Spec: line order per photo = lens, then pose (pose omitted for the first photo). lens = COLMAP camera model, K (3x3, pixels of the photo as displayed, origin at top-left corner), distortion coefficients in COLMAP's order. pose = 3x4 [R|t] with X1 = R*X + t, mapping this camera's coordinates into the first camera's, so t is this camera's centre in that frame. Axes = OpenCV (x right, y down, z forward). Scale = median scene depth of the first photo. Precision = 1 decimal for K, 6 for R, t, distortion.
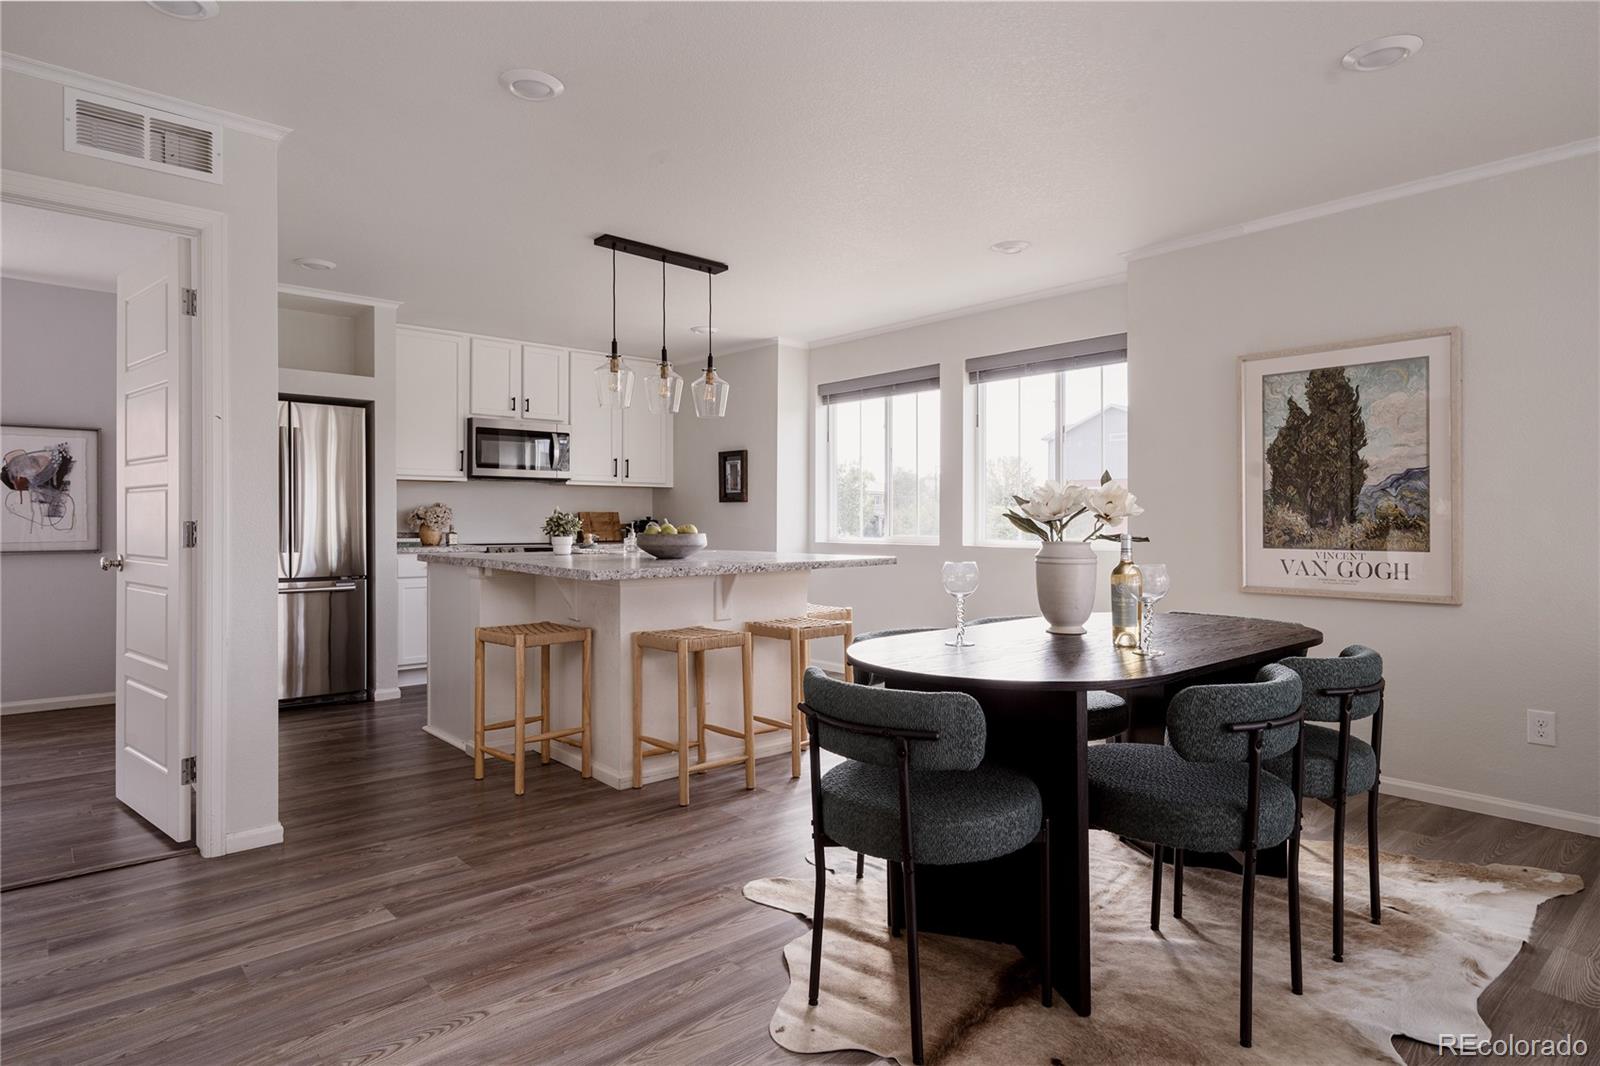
lens RADIAL K [[871.1, 0, 788.3], [0, 871.1, 522.5], [0, 0, 1]] dist [-0.000627, 0.000448]
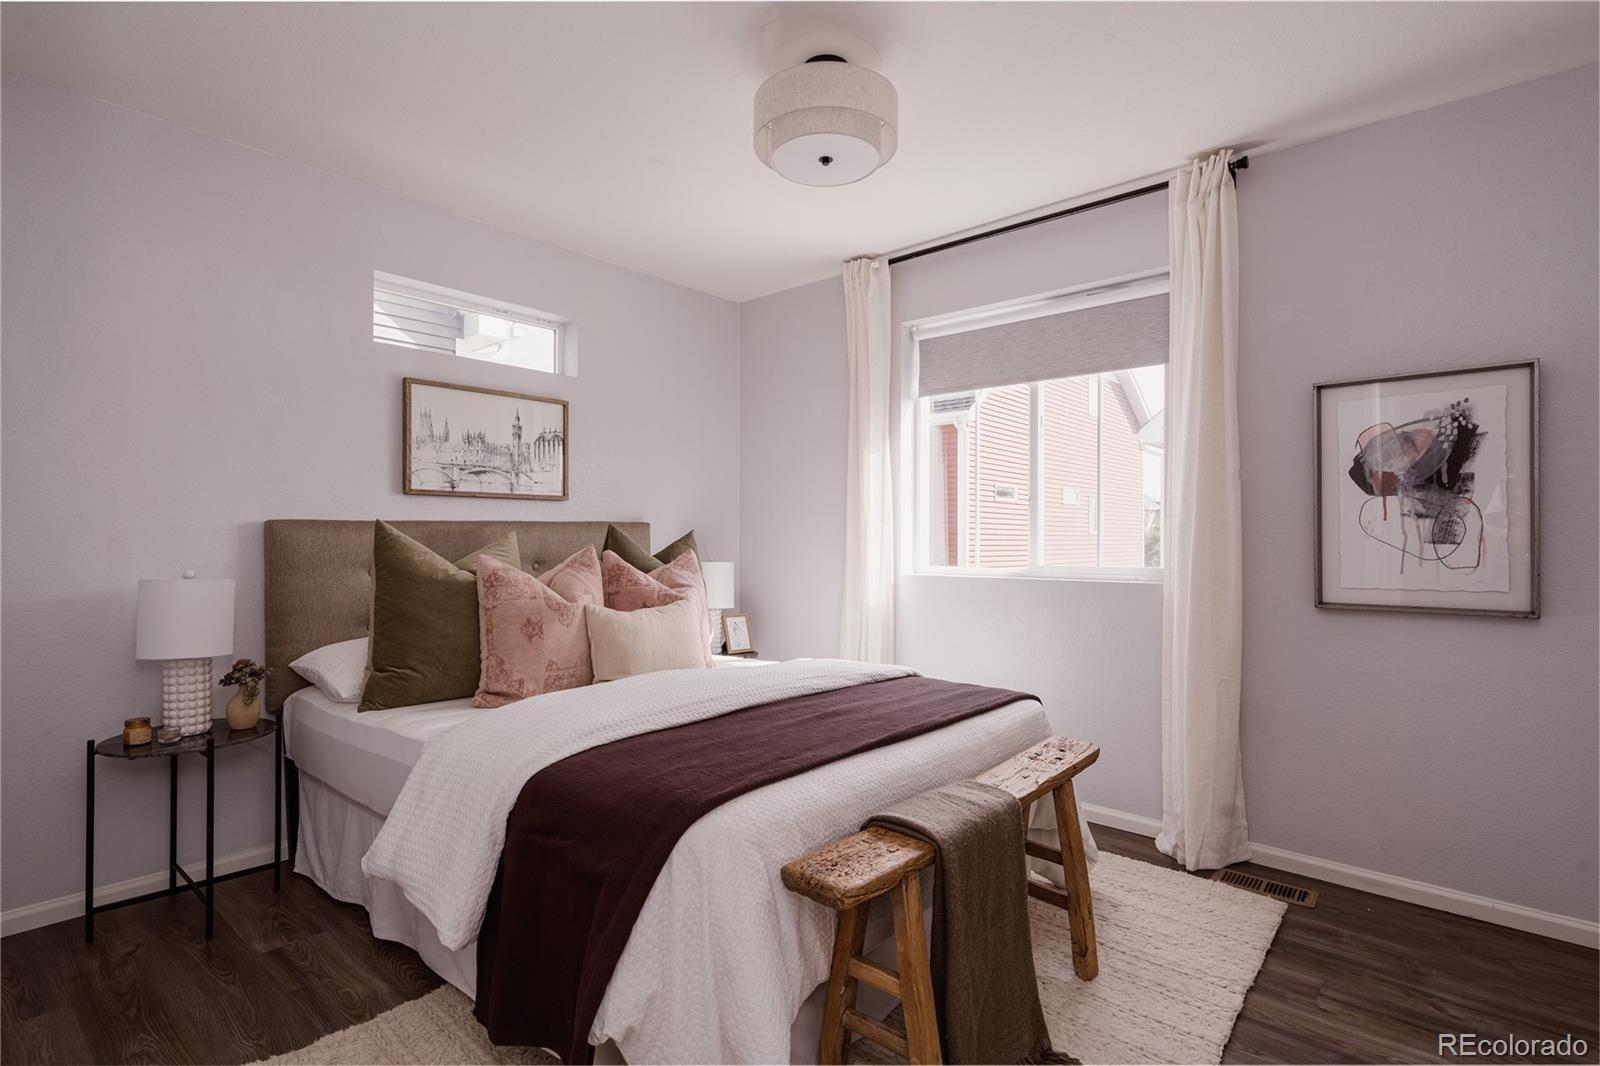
lens RADIAL K [[781.8, 0, 800.0], [0, 781.8, 533.0], [0, 0, 1]] dist [-0.000288, -0.000036]
pose [[0.135777, -0.011848, -0.990669, -0.412916], [-0.000858, 0.999927, -0.012076, -0.006574], [0.990739, 0.002490, 0.135757, 0.530627]]
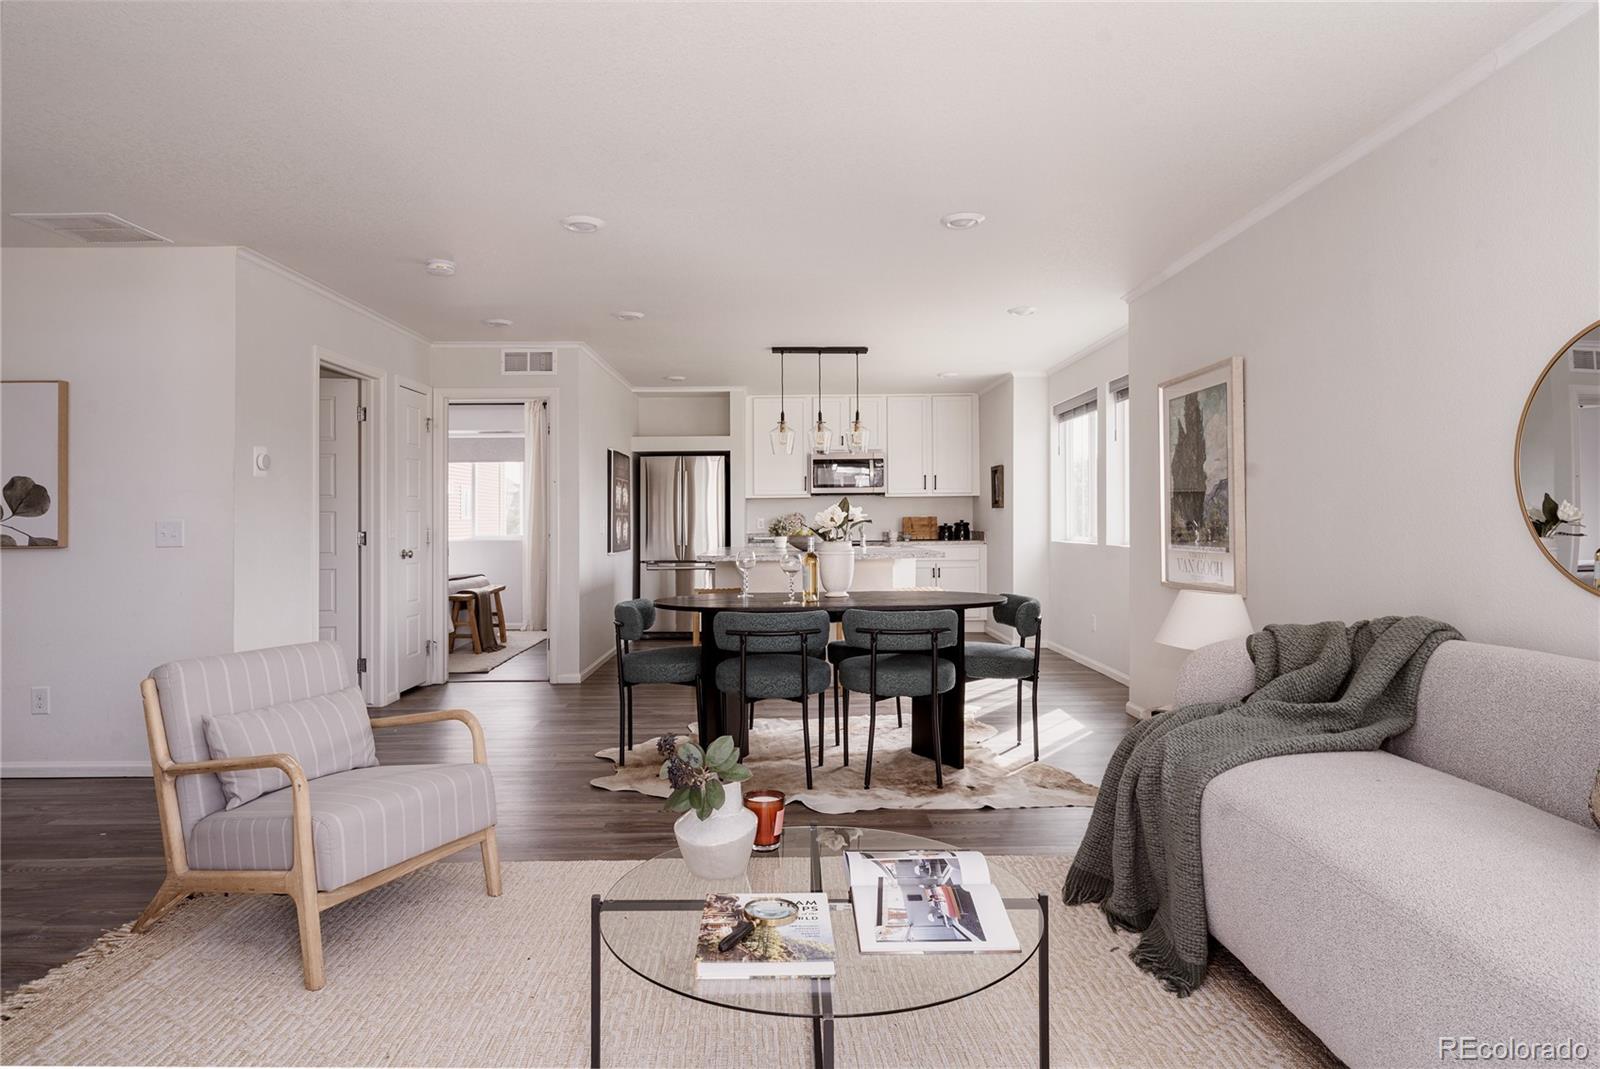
lens RADIAL K [[901.6, 0, 795.1], [0, 901.6, 516.3], [0, 0, 1]] dist [-0.001657, -0.000554]
pose [[0.761349, -0.012811, -0.648216, 0.681866], [0.010567, 0.999917, -0.007350, -0.007219], [0.648256, -0.001254, 0.761421, -0.175266]]
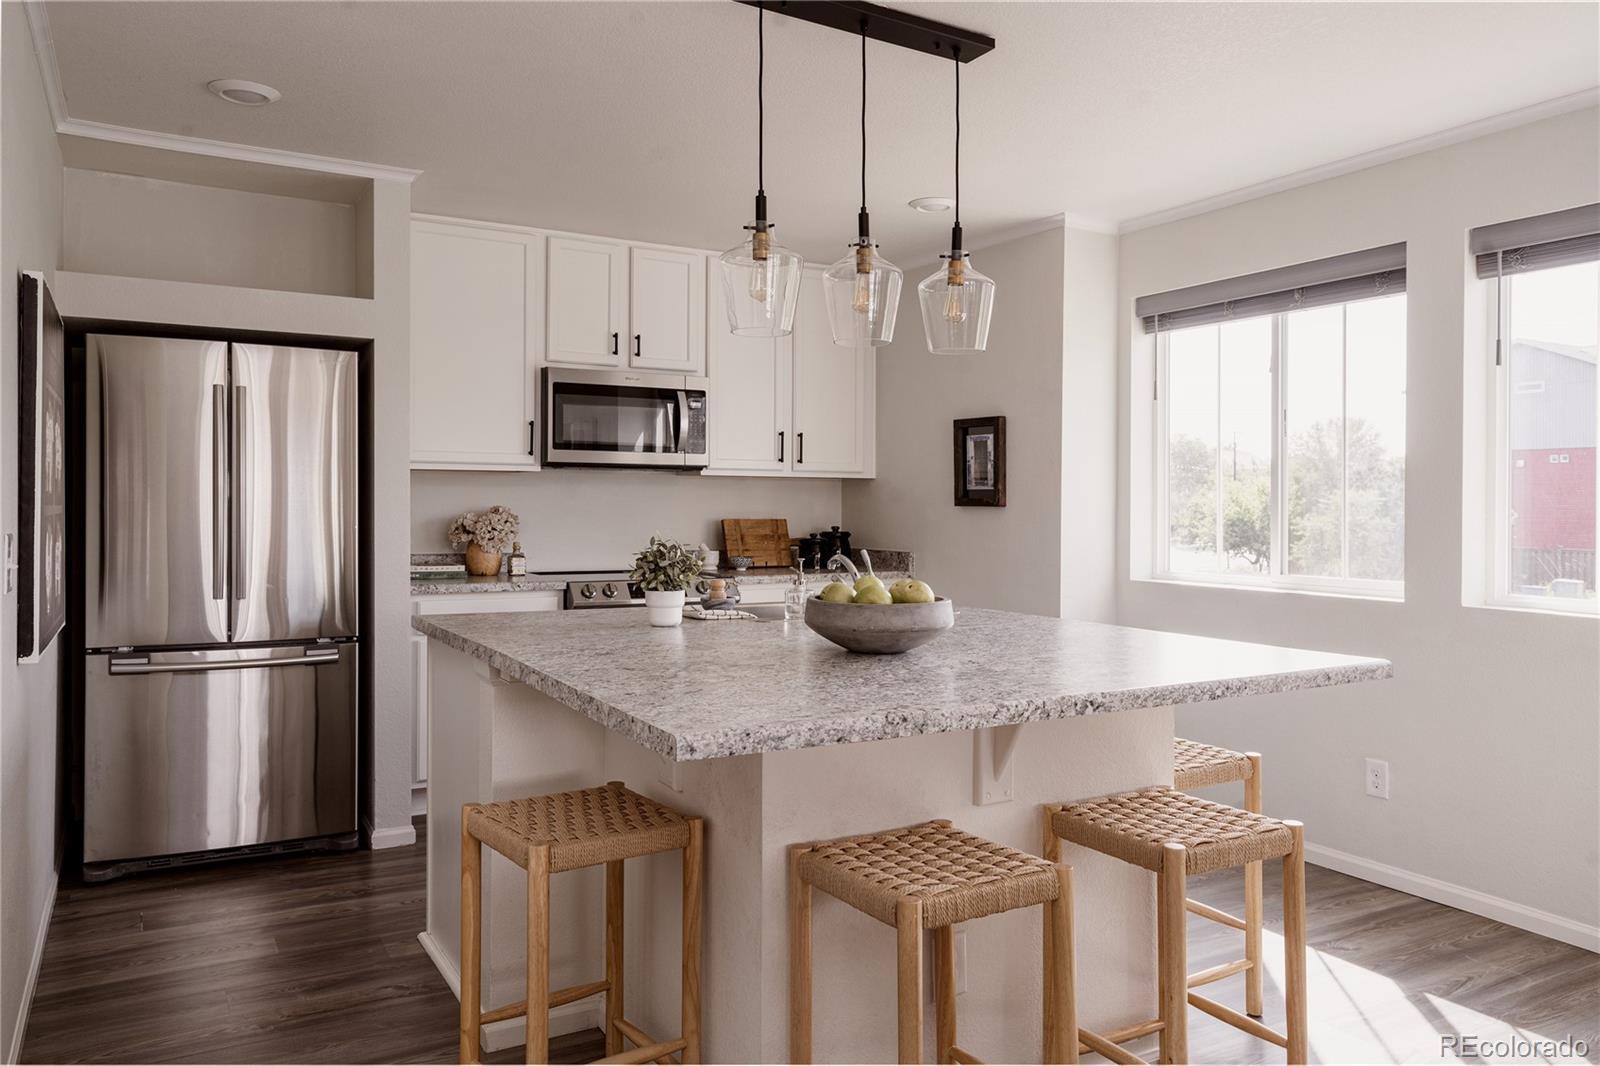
lens RADIAL K [[1125.8, 0, 797.2], [0, 1125.8, 501.3], [0, 0, 1]] dist [0.004968, 0.001782]
pose [[0.980680, 0.005560, -0.195542, -0.045576], [-0.006444, 0.999972, -0.003885, -0.029445], [0.195515, 0.005070, 0.980688, 0.311857]]
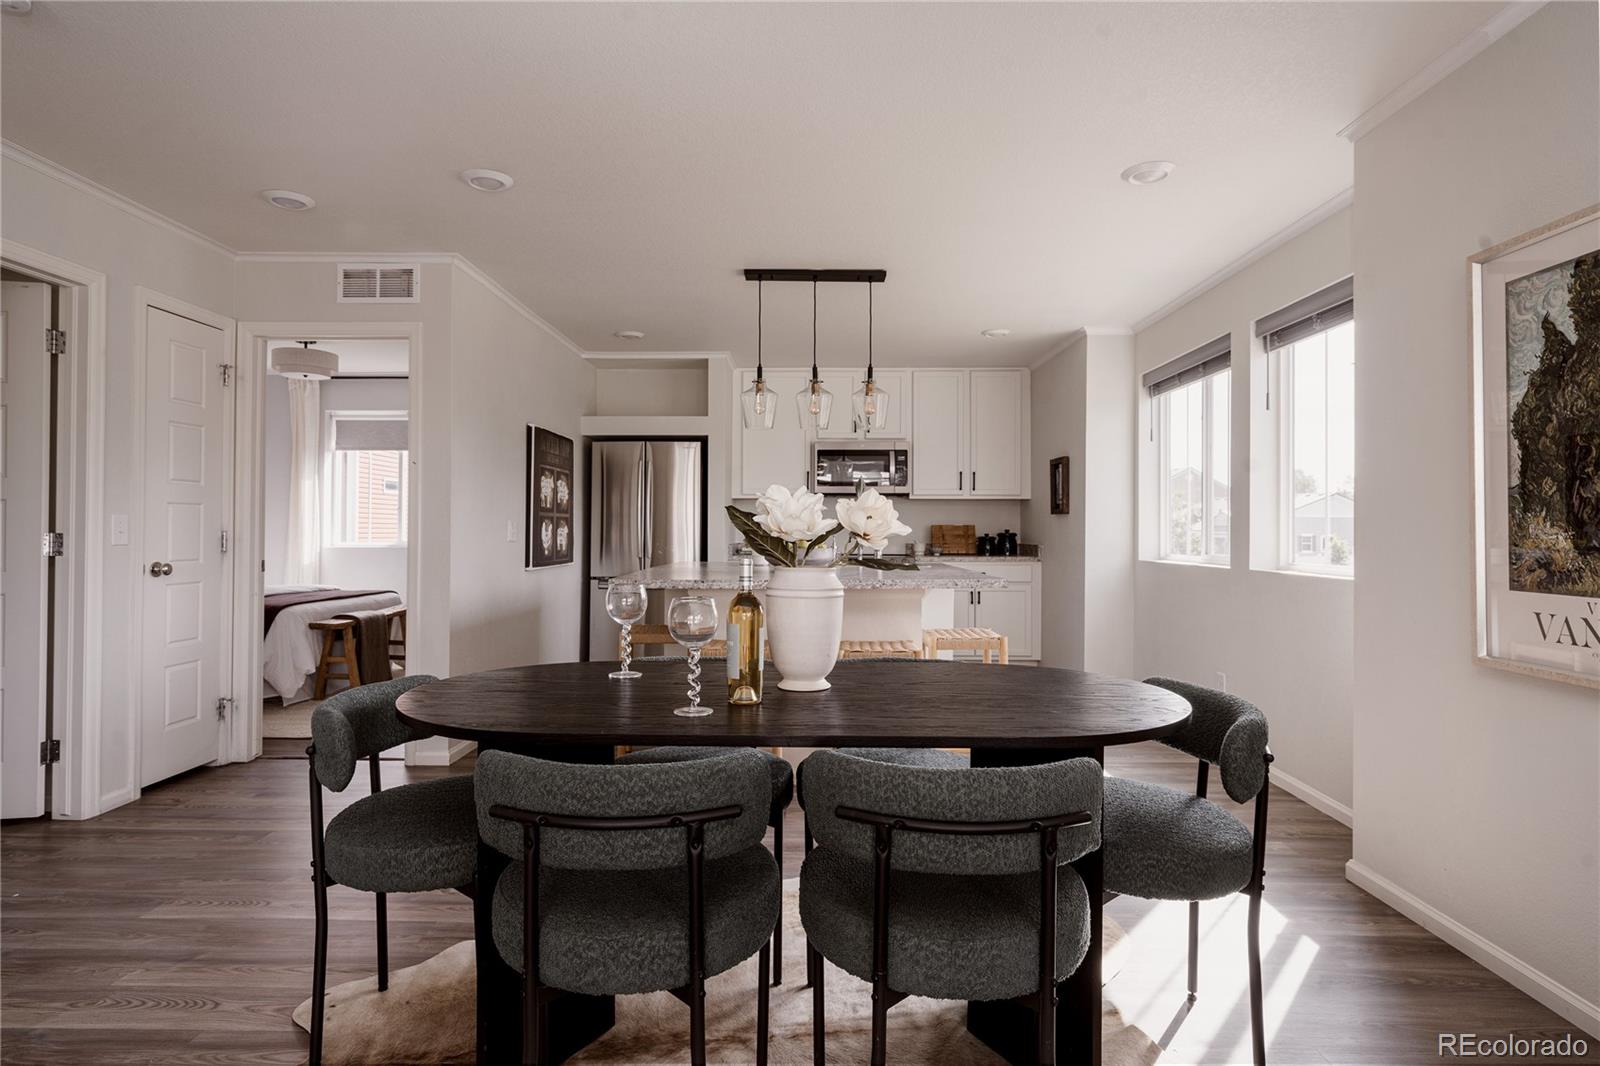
lens RADIAL K [[840.4, 0, 800.2], [0, 840.4, 519.4], [0, 0, 1]] dist [-0.000050, 0.000684]
pose [[0.743872, -0.007941, -0.668275, 0.410077], [-0.002750, 0.999885, -0.014942, -0.004878], [0.668316, 0.012952, 0.743764, 0.211670]]
